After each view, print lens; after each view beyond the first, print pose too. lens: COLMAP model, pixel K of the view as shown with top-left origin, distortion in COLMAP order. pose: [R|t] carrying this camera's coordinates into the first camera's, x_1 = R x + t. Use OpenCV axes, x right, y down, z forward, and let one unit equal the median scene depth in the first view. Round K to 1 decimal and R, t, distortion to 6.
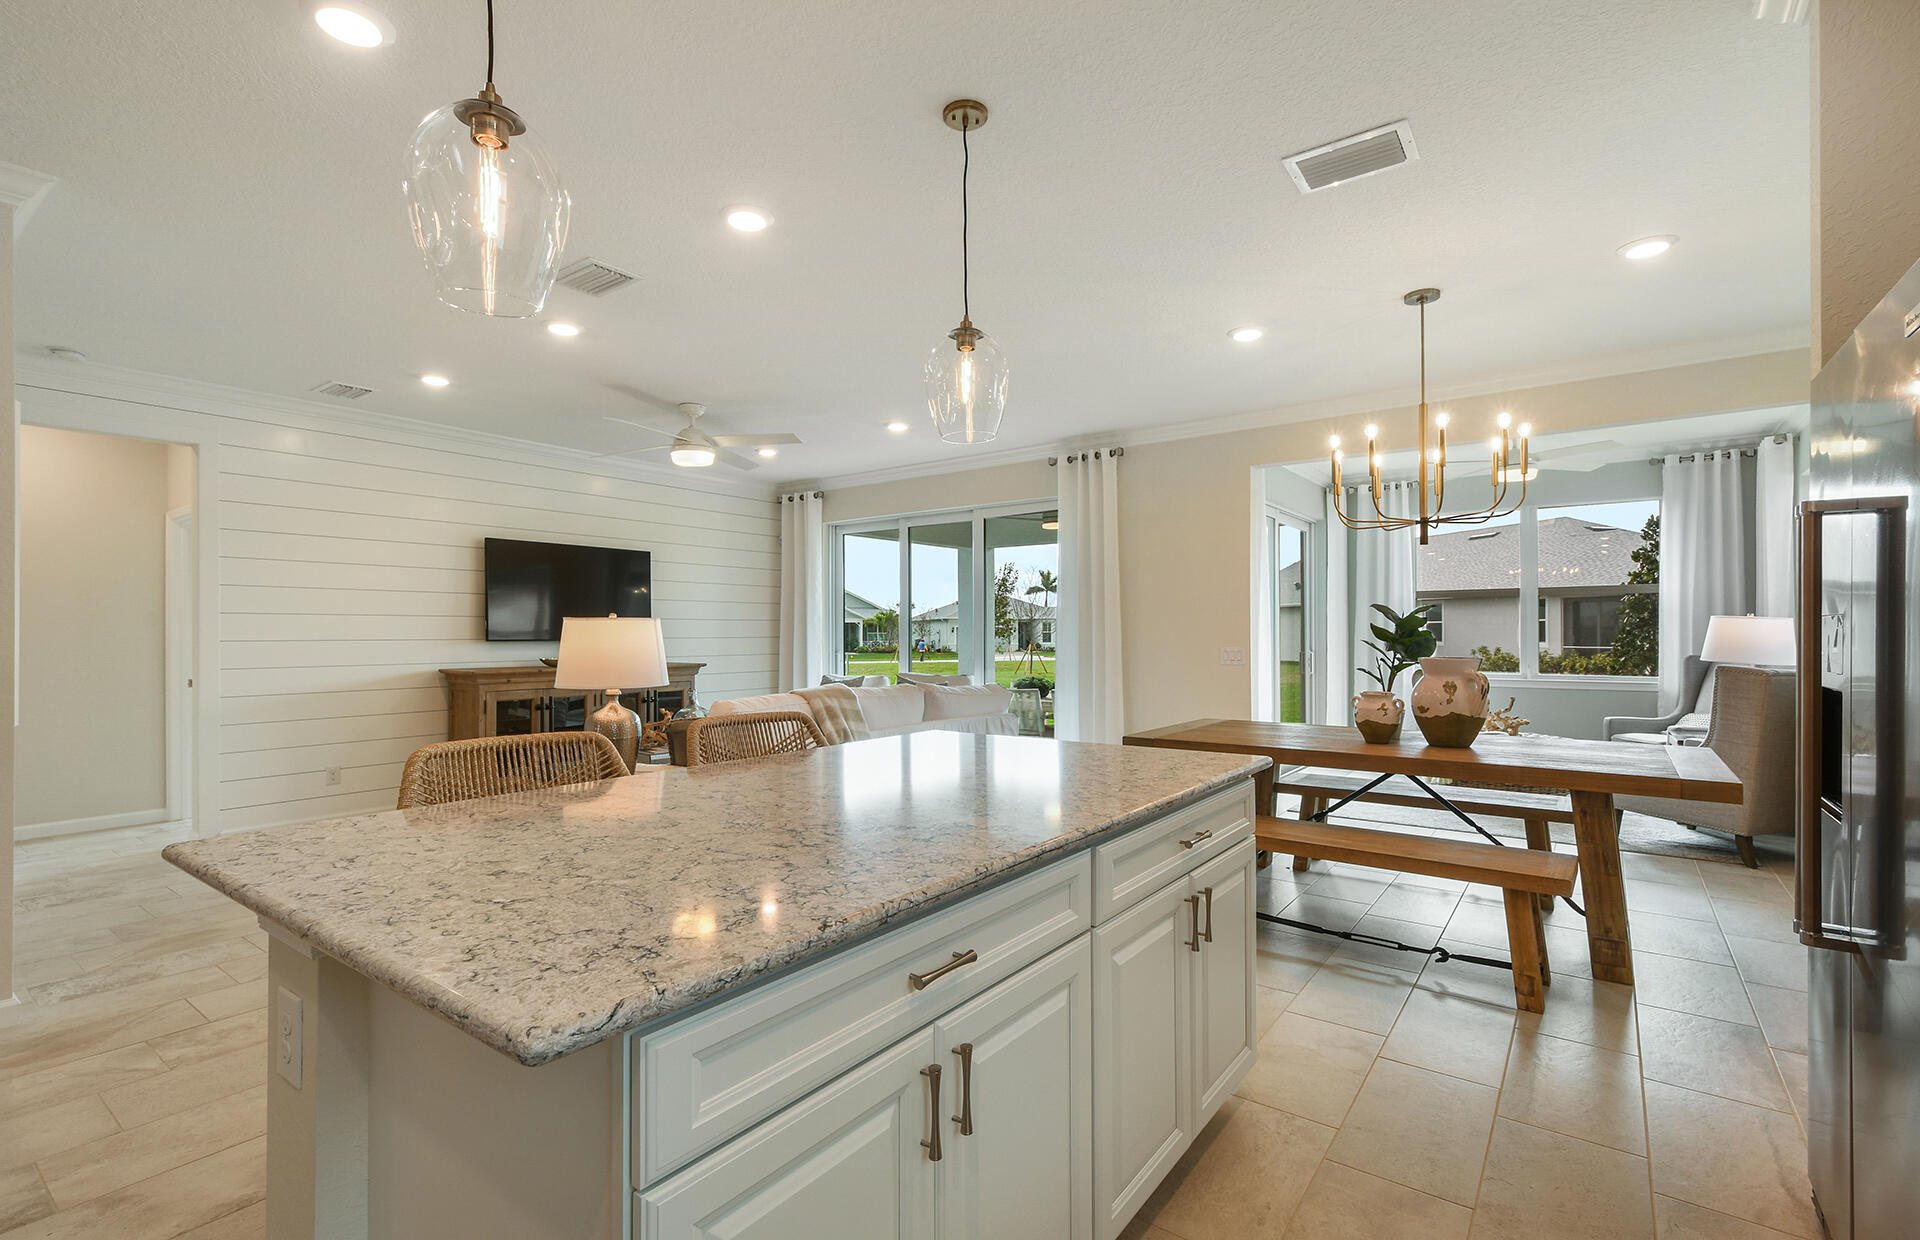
lens RADIAL K [[856.1, 0, 969.8], [0, 856.1, 628.8], [0, 0, 1]] dist [-0.001285, -0.000526]
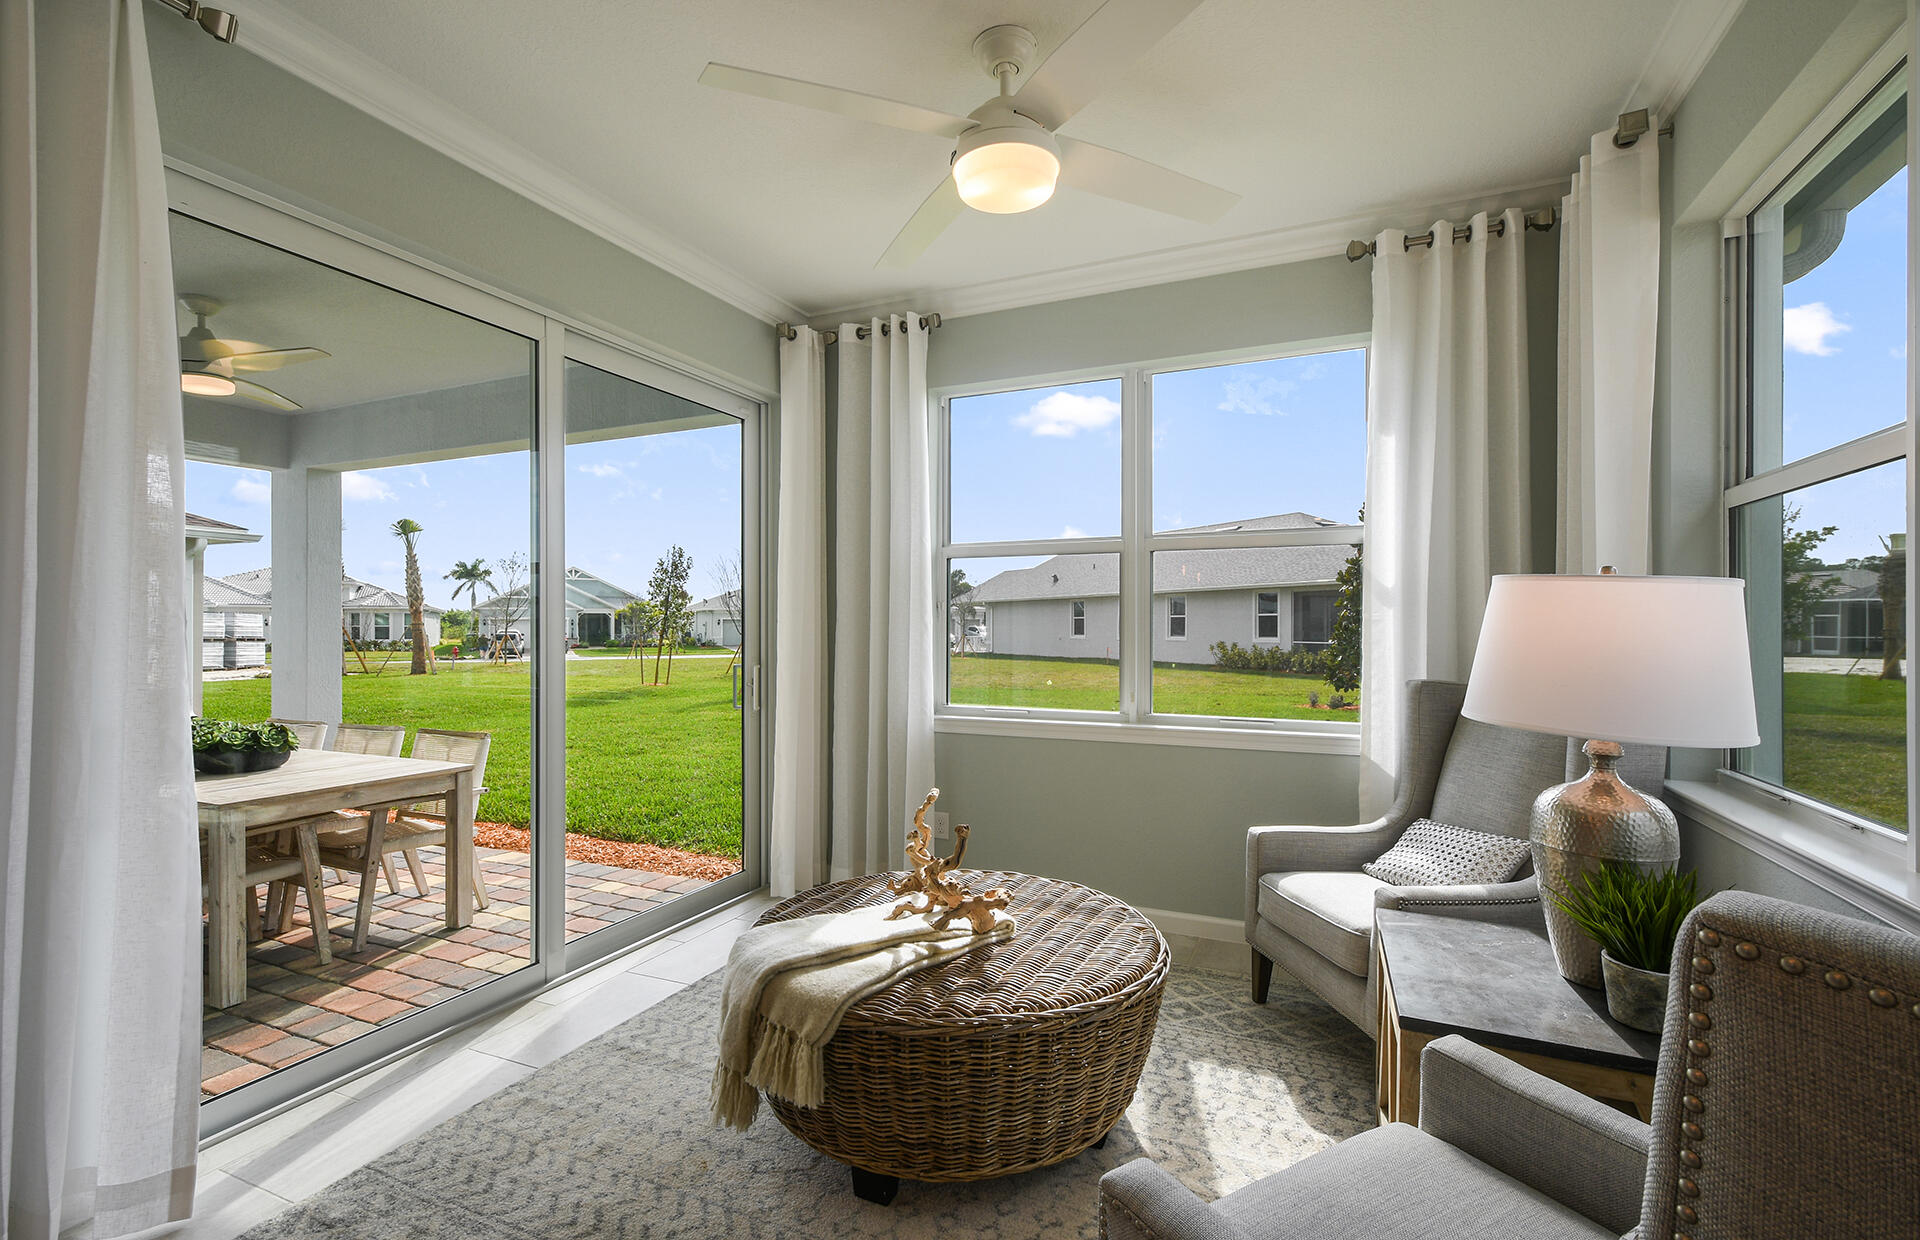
lens RADIAL K [[856.1, 0, 955.9], [0, 856.1, 625.4], [0, 0, 1]] dist [-0.001285, -0.000526]
pose [[0.972897, 0.007744, 0.231108, 0.492192], [-0.008485, 0.999962, 0.002216, 0.004316], [-0.231082, -0.004117, 0.972926, 0.608517]]
